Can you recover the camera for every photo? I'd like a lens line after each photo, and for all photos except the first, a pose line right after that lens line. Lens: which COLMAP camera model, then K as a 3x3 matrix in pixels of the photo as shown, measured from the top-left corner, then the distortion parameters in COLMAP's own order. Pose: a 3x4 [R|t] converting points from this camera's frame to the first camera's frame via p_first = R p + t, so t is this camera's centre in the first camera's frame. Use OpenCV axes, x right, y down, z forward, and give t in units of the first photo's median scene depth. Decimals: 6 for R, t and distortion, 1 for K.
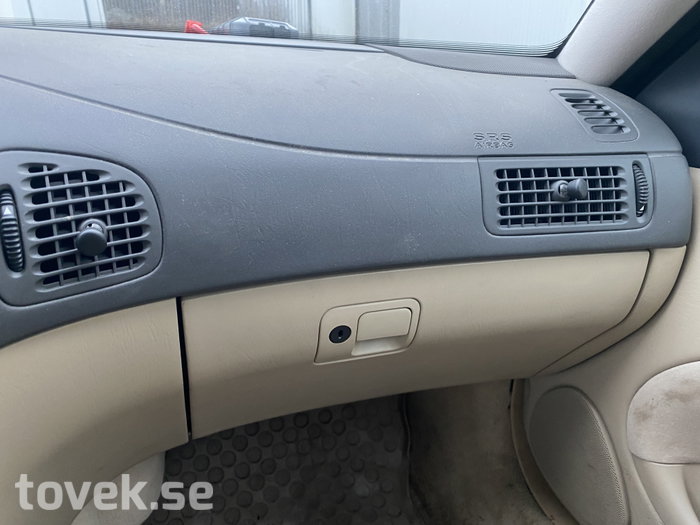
lens RADIAL K [[536.4, 0, 350.0], [0, 536.4, 262.5], [0, 0, 1]] dist [0.054248, -0.069375]
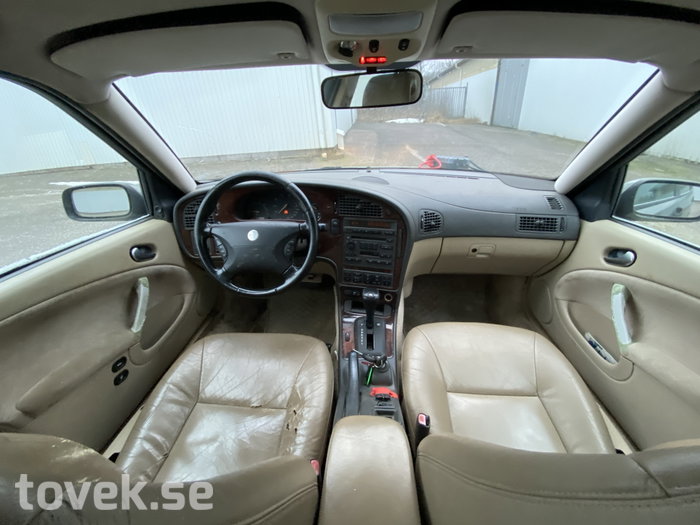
lens RADIAL K [[282.7, 0, 350.0], [0, 282.7, 262.5], [0, 0, 1]] dist [0.013889, -0.000073]
pose [[0.918019, 0.146411, -0.368517, -0.077915], [-0.111602, 0.987171, 0.114187, 0.072589], [0.380507, -0.063699, 0.922582, -1.498969]]
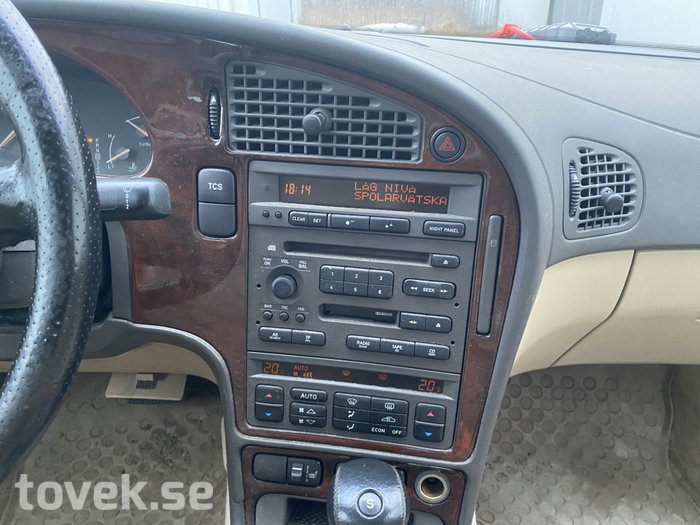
lens RADIAL K [[536.4, 0, 350.0], [0, 536.4, 262.5], [0, 0, 1]] dist [0.054248, -0.069375]
pose [[0.955636, 0.127312, -0.265614, -0.508070], [-0.120148, 0.991819, 0.043118, 0.098636], [0.268931, -0.009292, 0.963115, -0.420007]]
